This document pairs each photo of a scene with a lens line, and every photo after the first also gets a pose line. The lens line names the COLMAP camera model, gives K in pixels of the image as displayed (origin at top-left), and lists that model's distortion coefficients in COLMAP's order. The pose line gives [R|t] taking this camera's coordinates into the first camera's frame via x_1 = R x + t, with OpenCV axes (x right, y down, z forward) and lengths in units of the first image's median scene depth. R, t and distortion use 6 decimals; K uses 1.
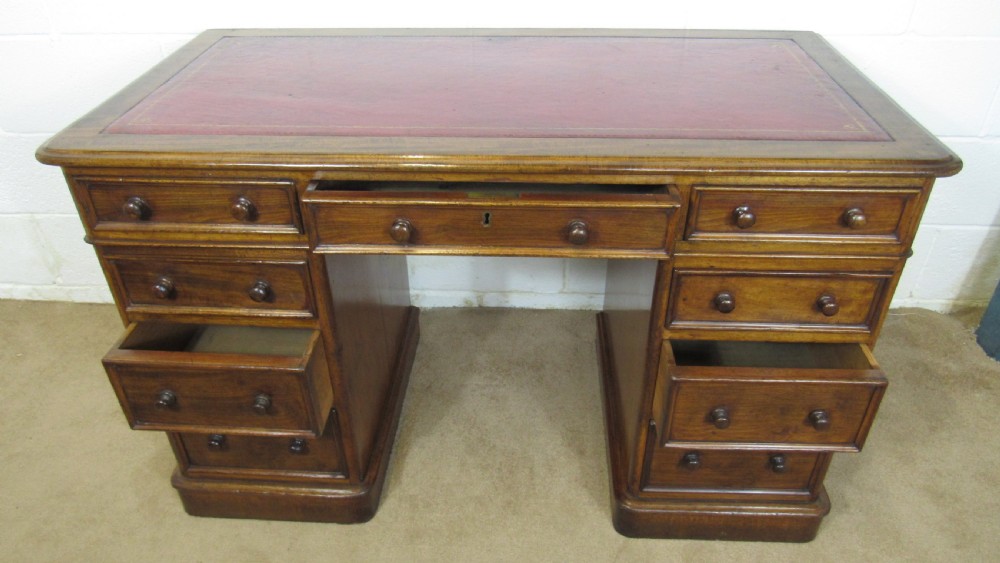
lens RADIAL K [[714.1, 0, 498.0], [0, 714.1, 283.5], [0, 0, 1]] dist [-0.027661, 0.008302]
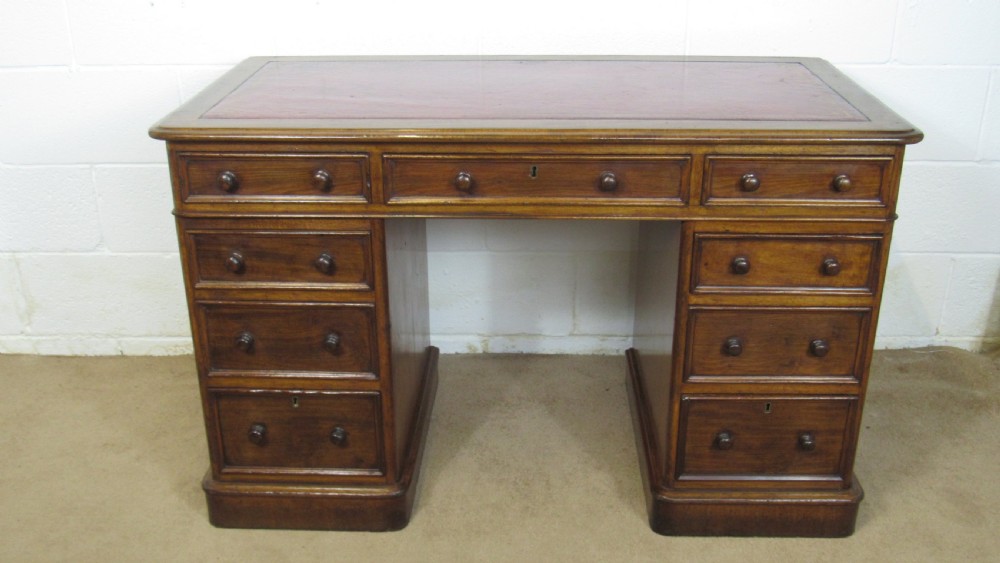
lens RADIAL K [[1030.0, 0, 500.0], [0, 1030.0, 281.5], [0, 0, 1]] dist [-0.051837, 0.008926]
pose [[0.998459, -0.013753, 0.053762, -0.146550], [0.024027, 0.980425, -0.195419, 0.351536], [-0.050022, 0.196410, 0.979245, -0.552907]]
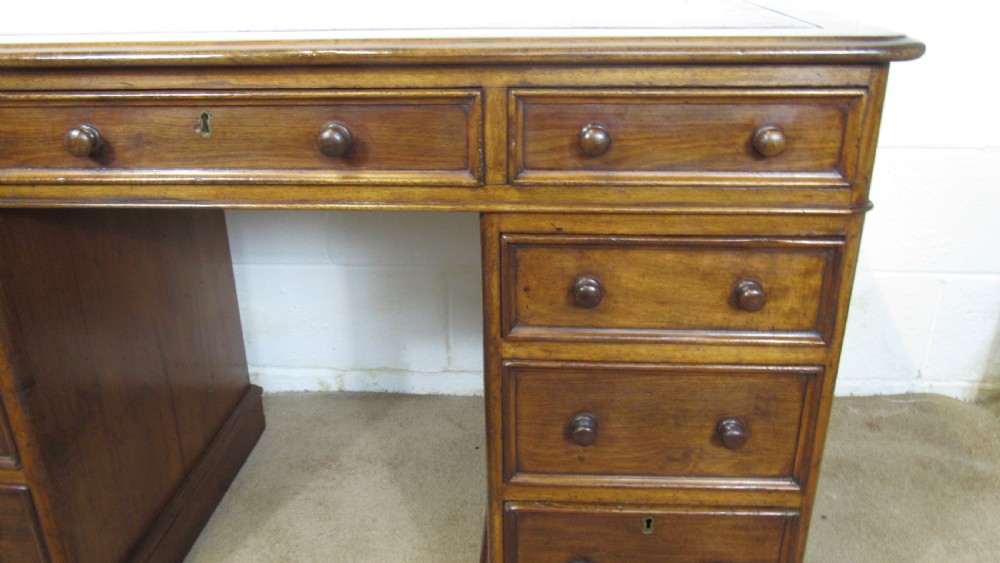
lens RADIAL K [[792.1, 0, 502.8], [0, 792.1, 288.5], [0, 0, 1]] dist [-0.027474, 0.006205]
pose [[0.999990, 0.000406, -0.004410, 0.239803], [-0.001268, 0.980343, -0.197296, 0.159259], [0.004243, 0.197300, 0.980334, 0.298118]]
